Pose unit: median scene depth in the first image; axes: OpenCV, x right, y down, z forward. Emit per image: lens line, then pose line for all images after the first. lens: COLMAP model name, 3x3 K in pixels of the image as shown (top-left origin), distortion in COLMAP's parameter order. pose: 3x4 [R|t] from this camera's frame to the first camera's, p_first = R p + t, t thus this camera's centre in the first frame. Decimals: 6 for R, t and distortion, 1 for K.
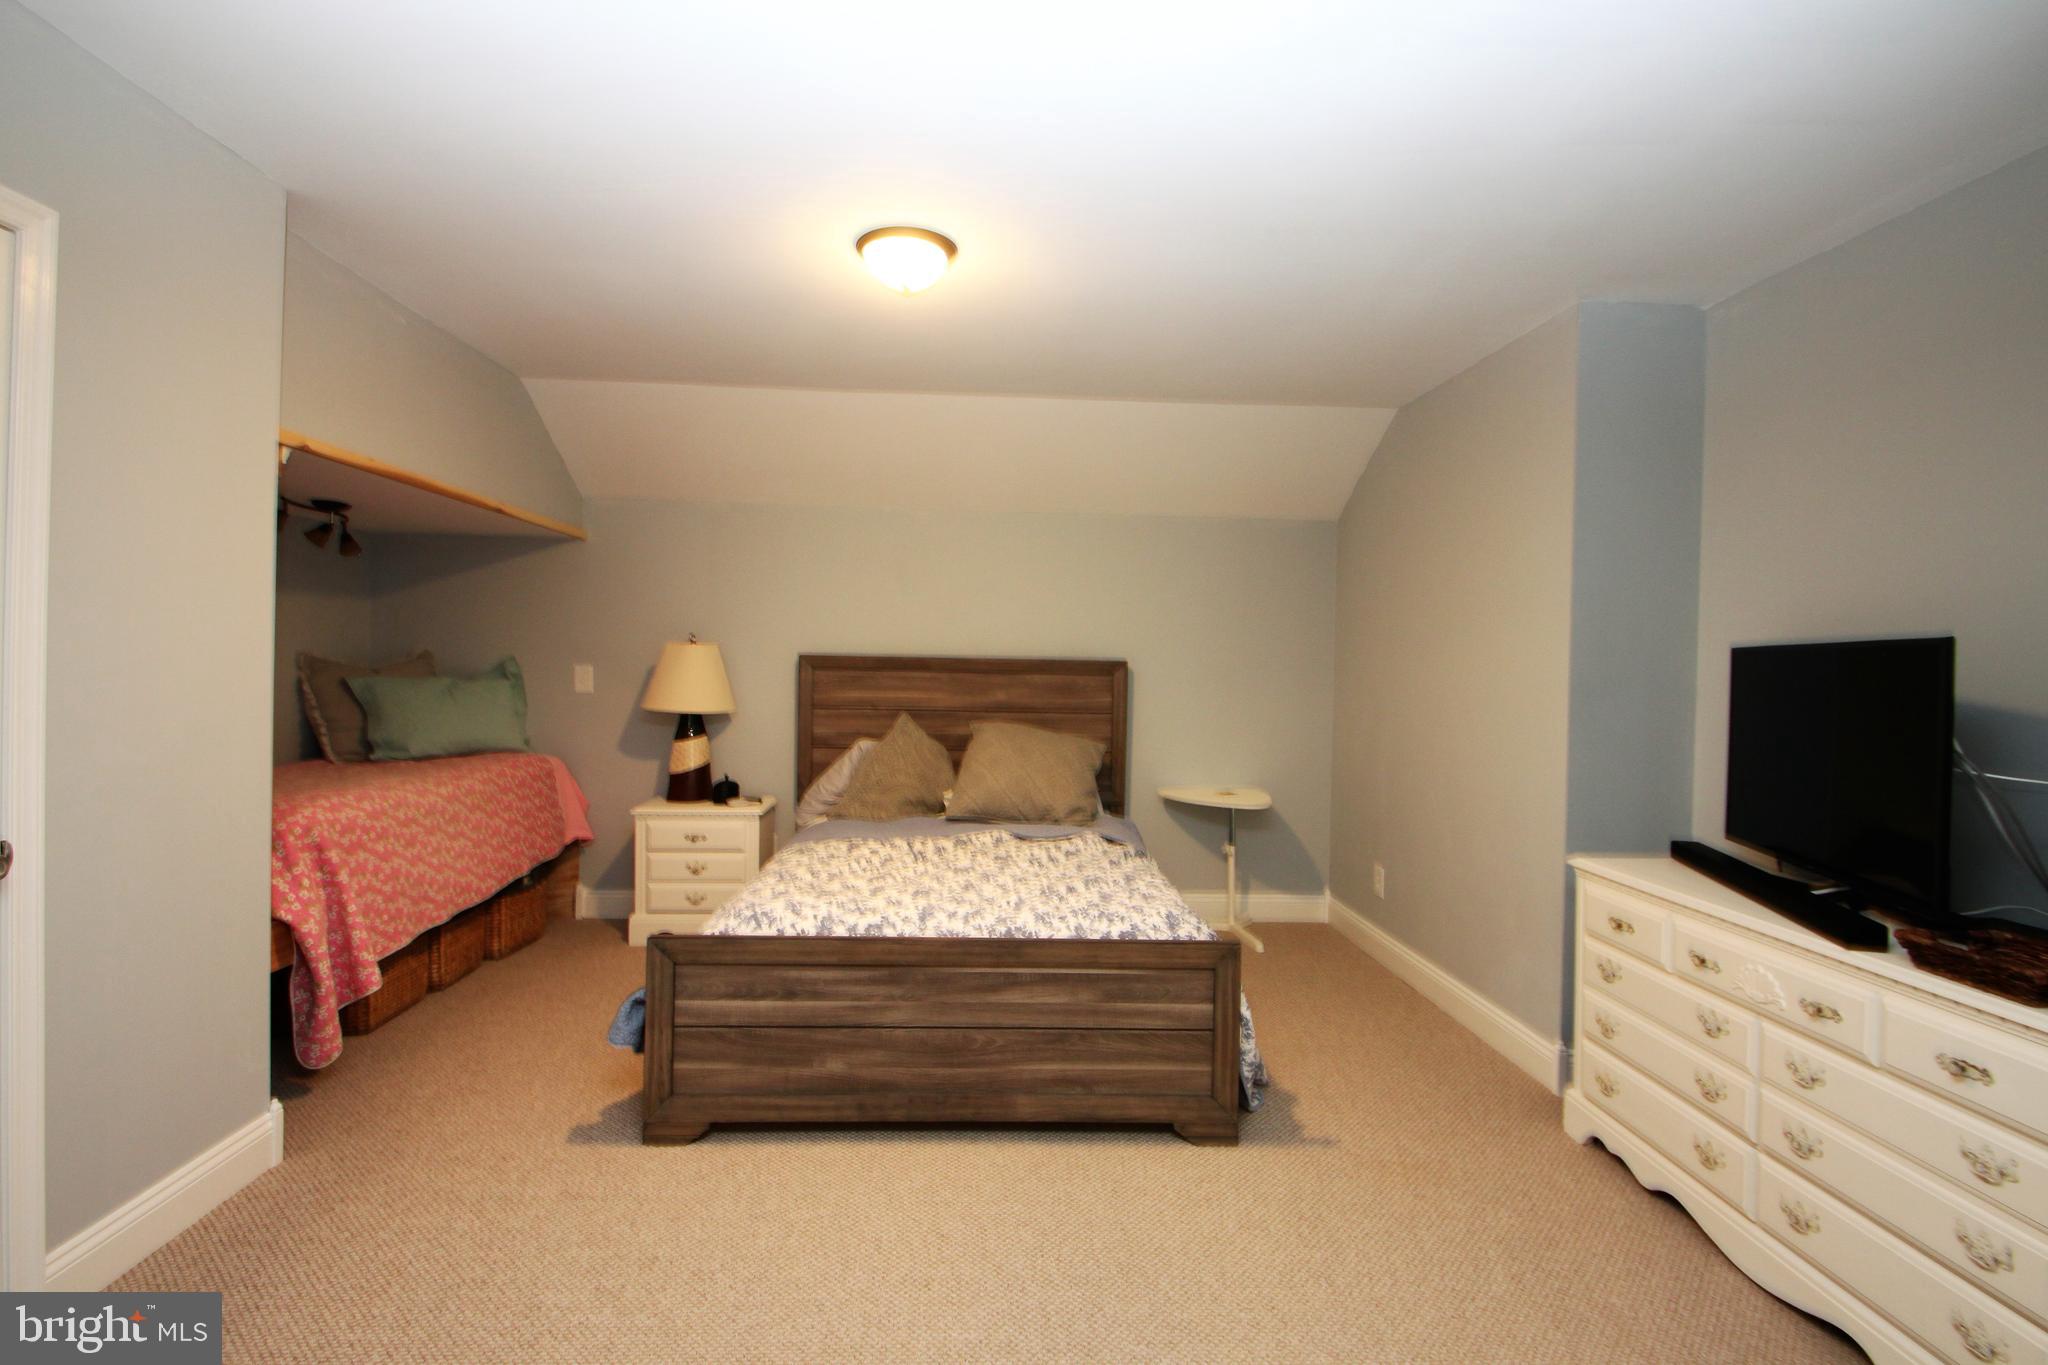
lens RADIAL K [[944.9, 0, 1032.0], [0, 944.9, 677.9], [0, 0, 1]] dist [0.003840, -0.012565]
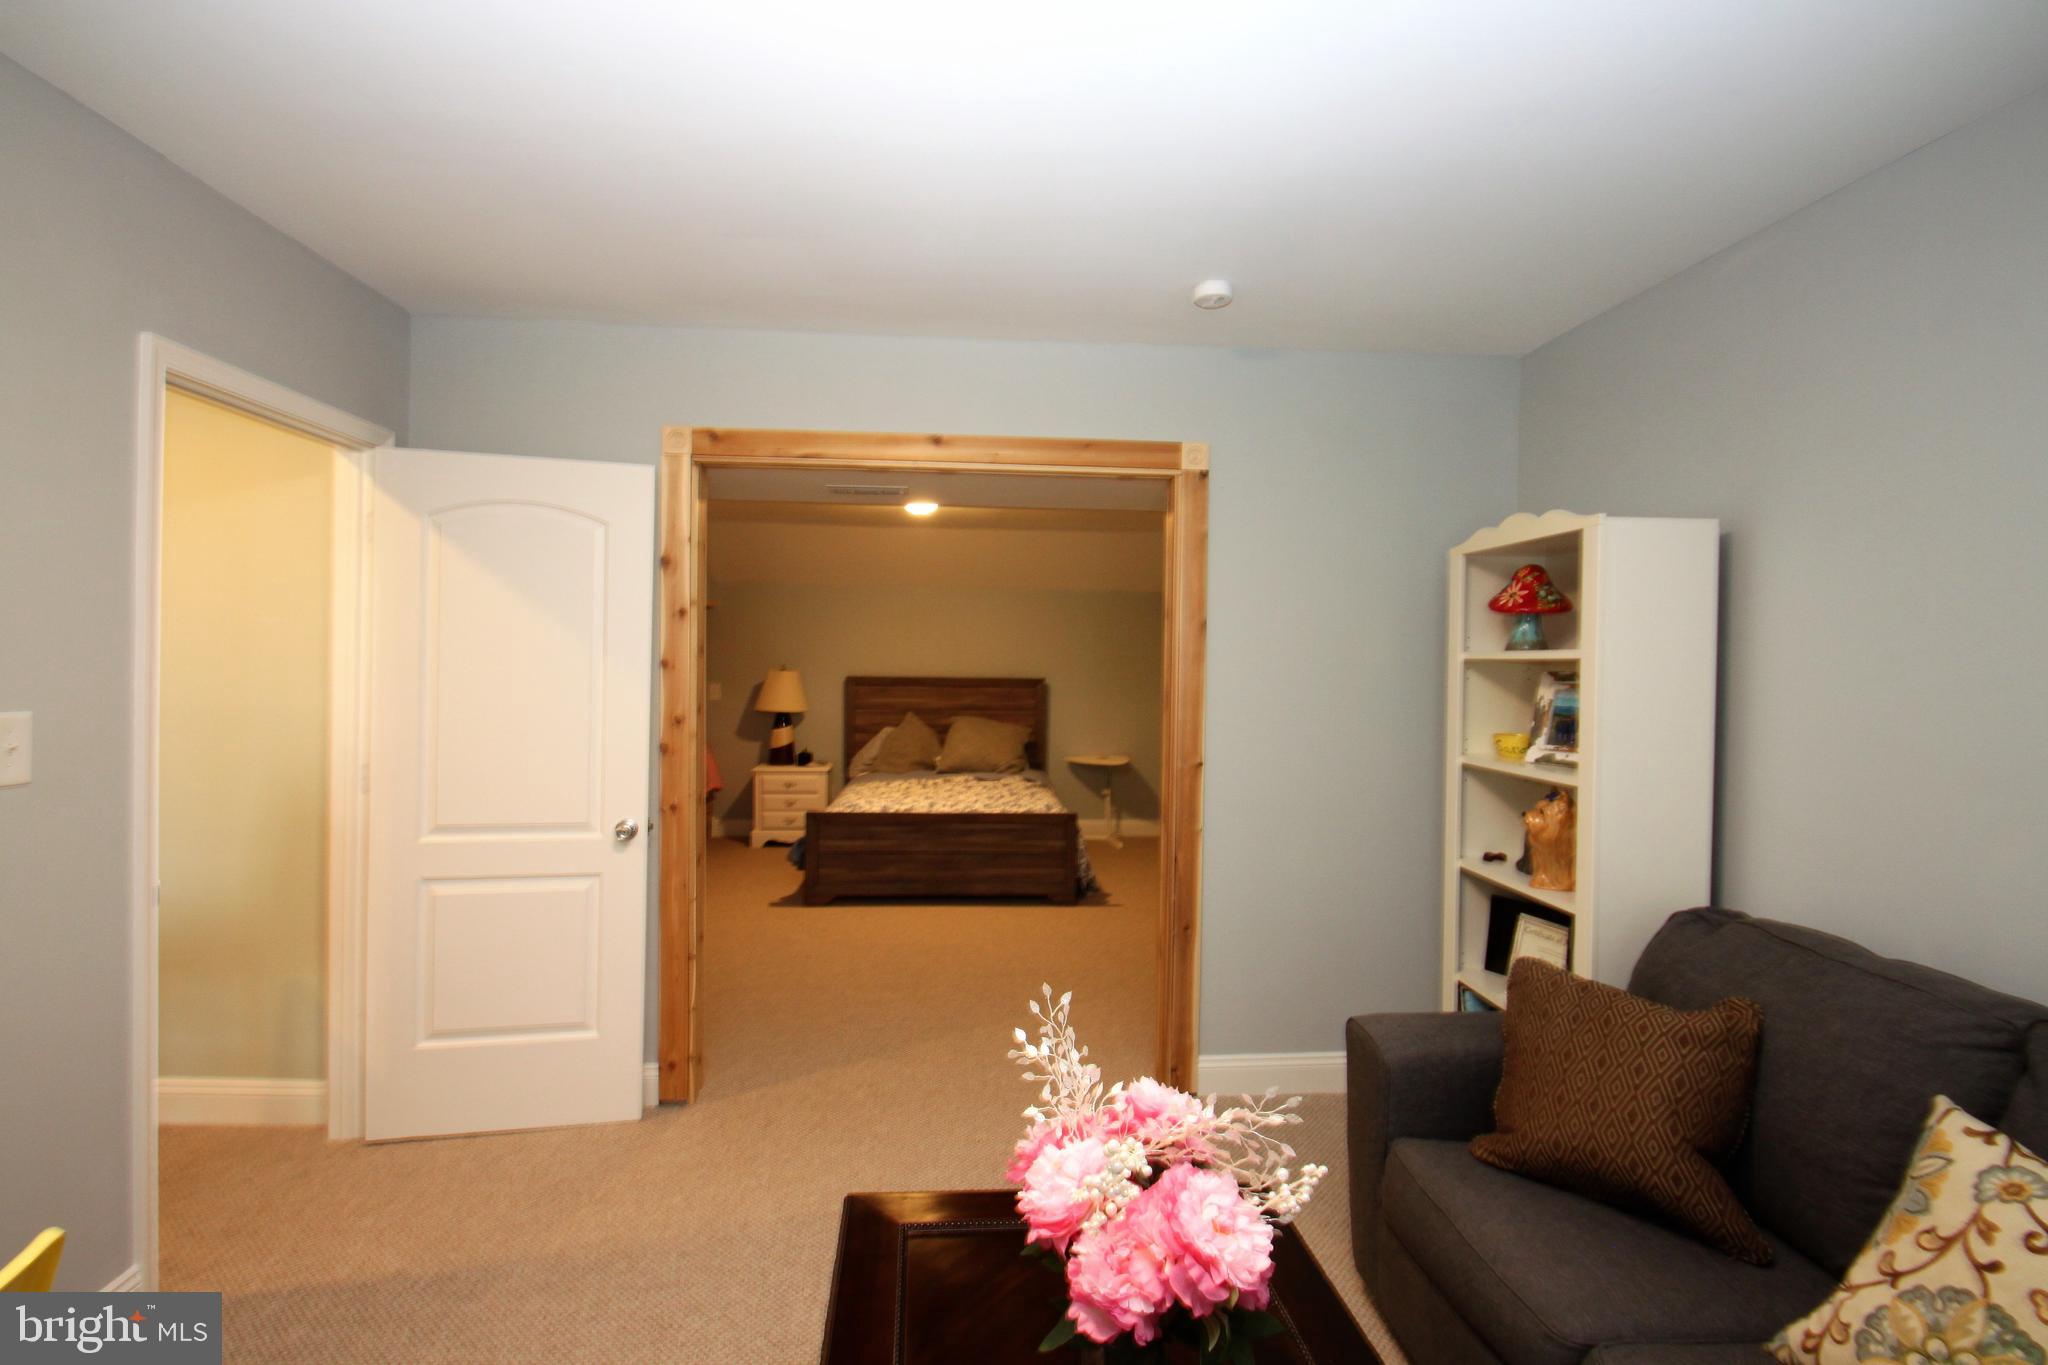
lens RADIAL K [[944.9, 0, 1018.0], [0, 944.9, 685.3], [0, 0, 1]] dist [0.003840, -0.012565]
pose [[0.999874, -0.007437, 0.014046, 0.034380], [0.007372, 0.999962, 0.004728, -0.016273], [-0.014080, -0.004624, 0.999890, -0.723734]]
